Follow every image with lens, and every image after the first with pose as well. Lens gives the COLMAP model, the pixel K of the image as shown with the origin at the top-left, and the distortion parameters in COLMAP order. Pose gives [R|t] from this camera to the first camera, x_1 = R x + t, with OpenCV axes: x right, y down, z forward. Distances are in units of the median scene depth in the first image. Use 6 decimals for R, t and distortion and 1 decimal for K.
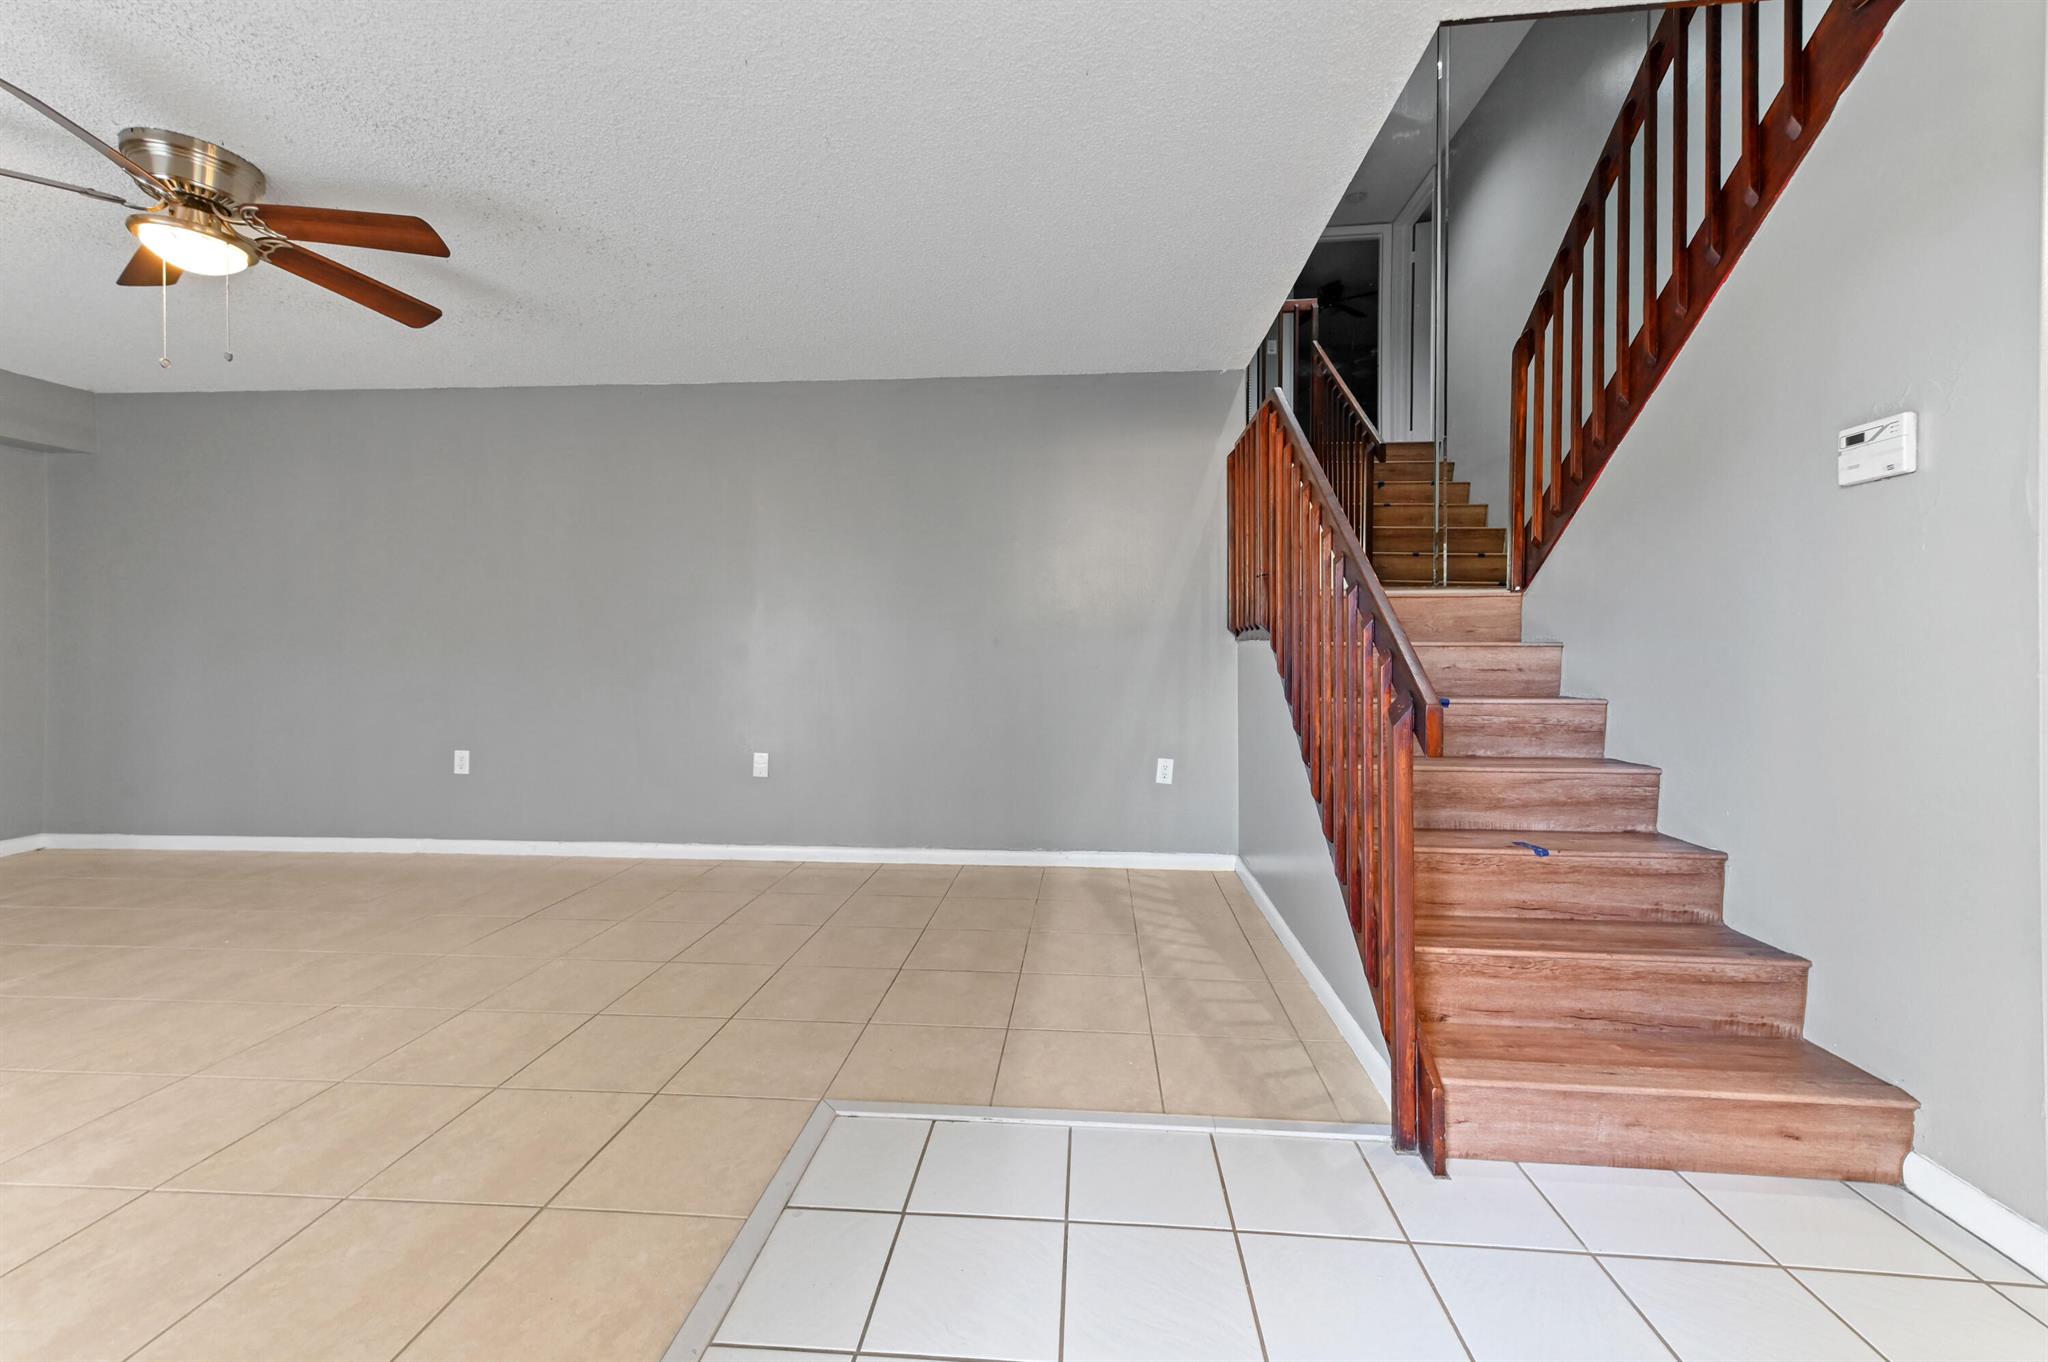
lens RADIAL K [[830.0, 0, 1022.8], [0, 830.0, 672.0], [0, 0, 1]] dist [0.016314, -0.000045]
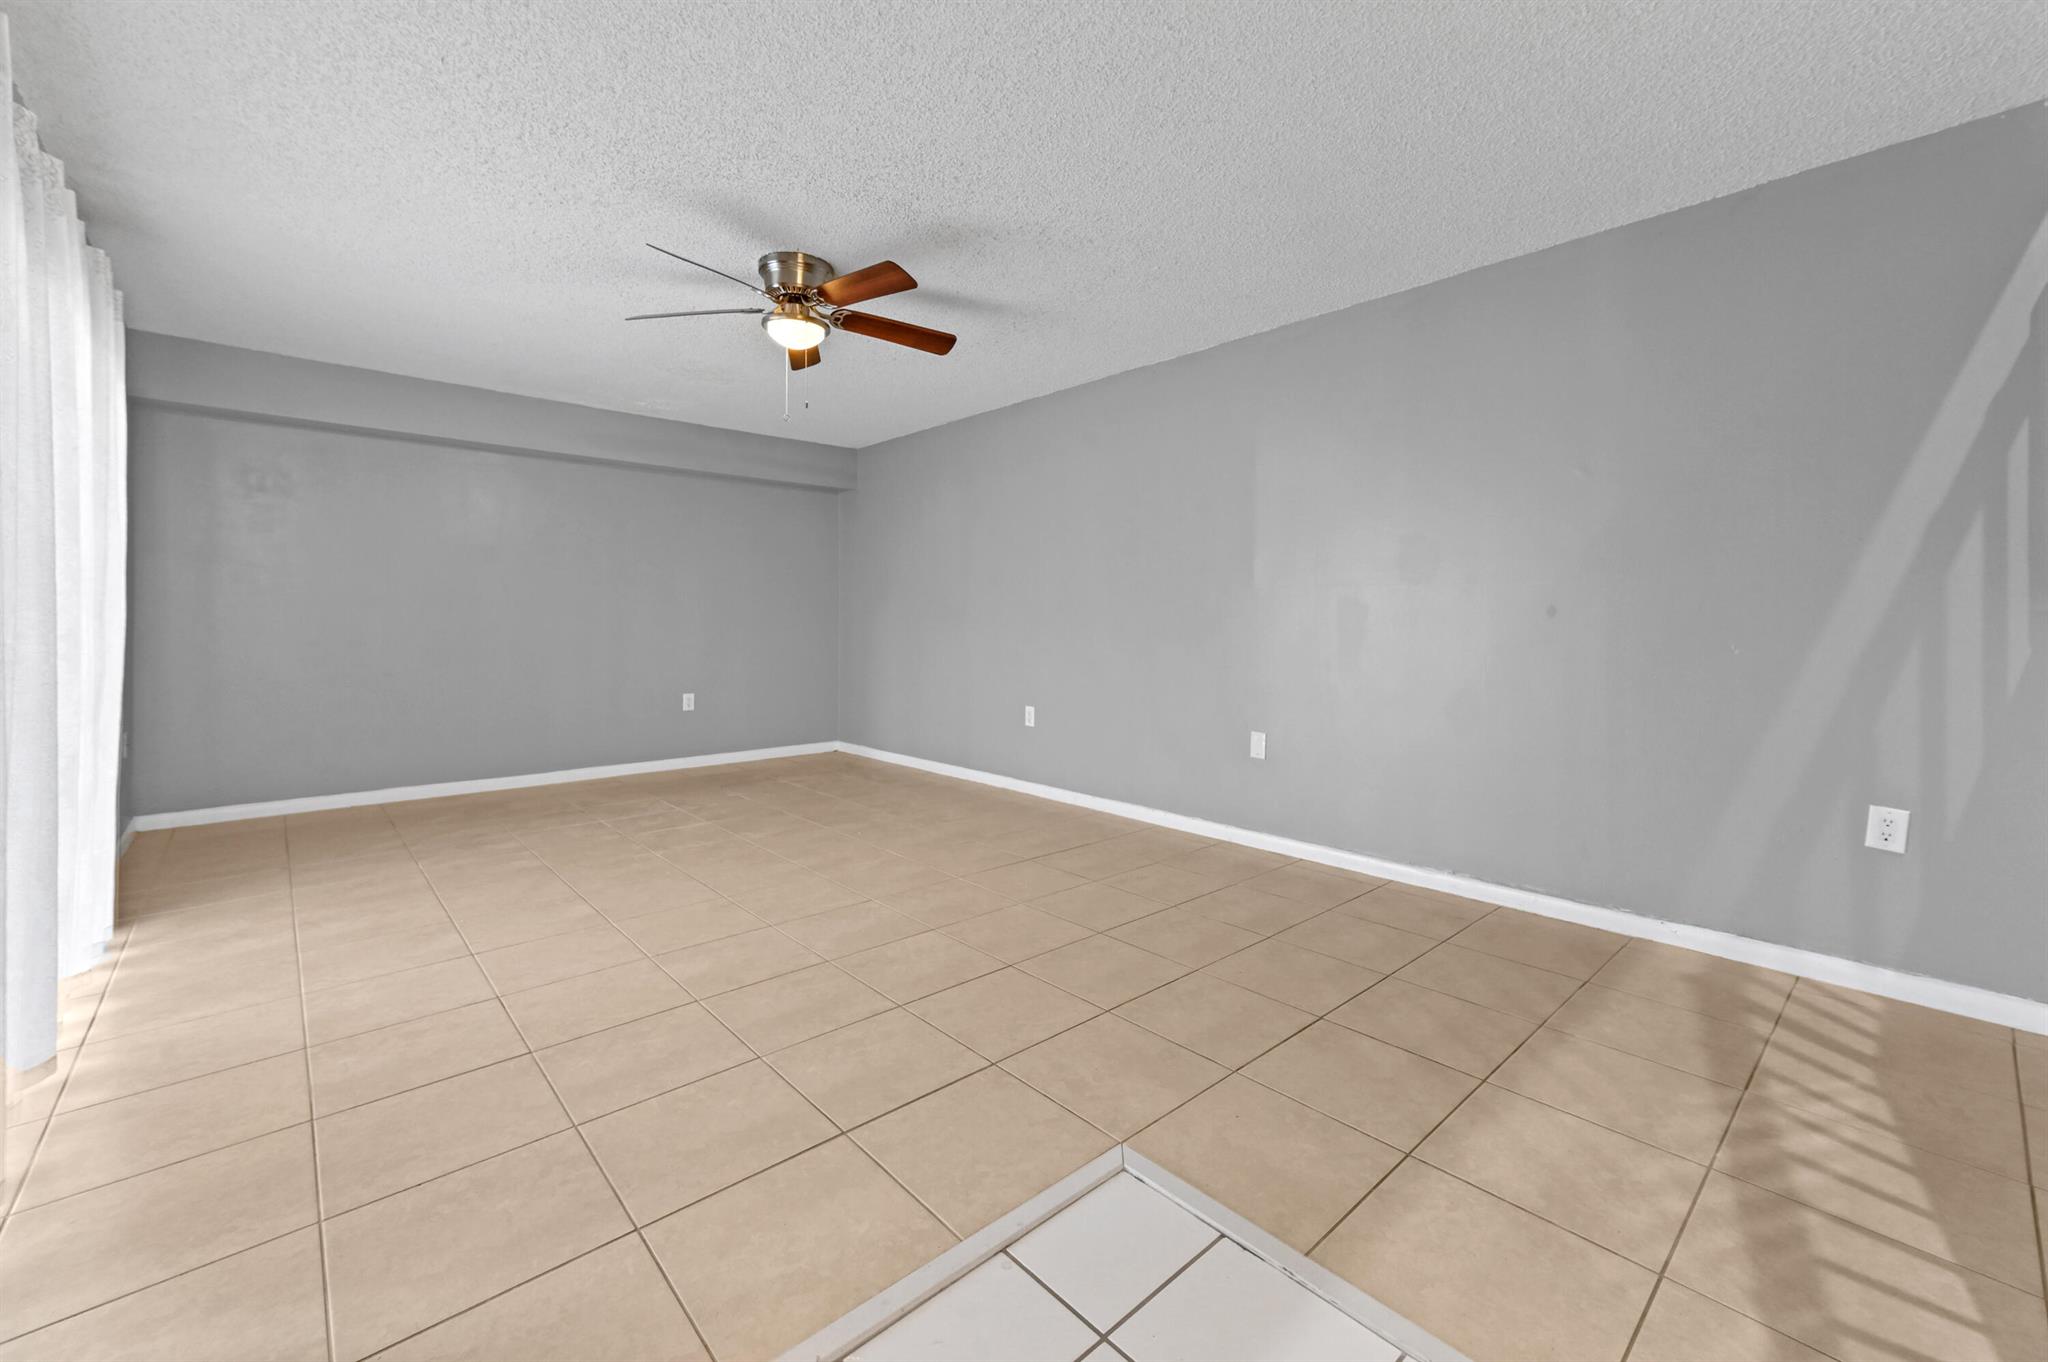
lens RADIAL K [[831.2, 0, 1026.6], [0, 831.2, 637.3], [0, 0, 1]] dist [0.016857, 0.000154]
pose [[0.729044, 0.014509, -0.684313, 0.198930], [-0.020640, 0.999787, -0.000792, -0.004274], [0.684156, 0.014702, 0.729188, 0.217440]]
